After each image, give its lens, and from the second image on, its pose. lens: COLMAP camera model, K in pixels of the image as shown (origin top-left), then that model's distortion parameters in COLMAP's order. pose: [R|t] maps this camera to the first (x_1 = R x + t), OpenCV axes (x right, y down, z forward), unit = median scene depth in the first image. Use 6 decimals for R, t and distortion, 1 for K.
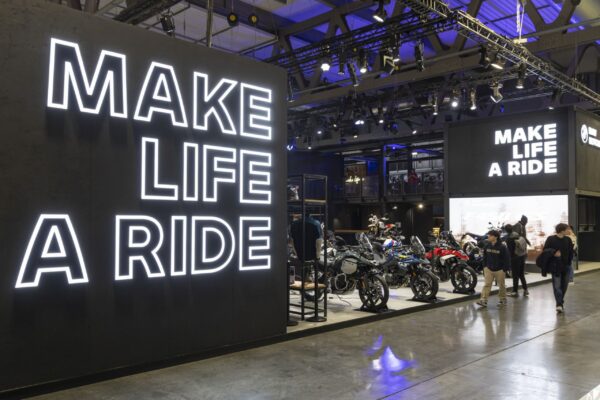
lens RADIAL K [[515.3, 0, 298.4], [0, 515.3, 200.0], [0, 0, 1]] dist [0.067359, 0.001836]
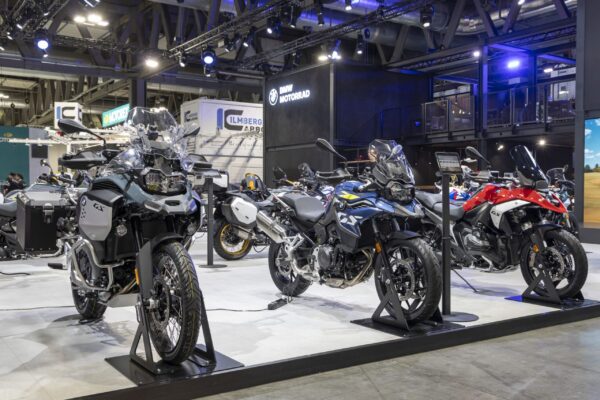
lens RADIAL K [[593.5, 0, 300.5], [0, 593.5, 199.6], [0, 0, 1]] dist [-0.044607, 0.000000]
pose [[0.975797, 0.001456, -0.218671, 0.232885], [0.010513, 0.998509, 0.053561, 0.080857], [0.218423, -0.054563, 0.974327, 0.546446]]
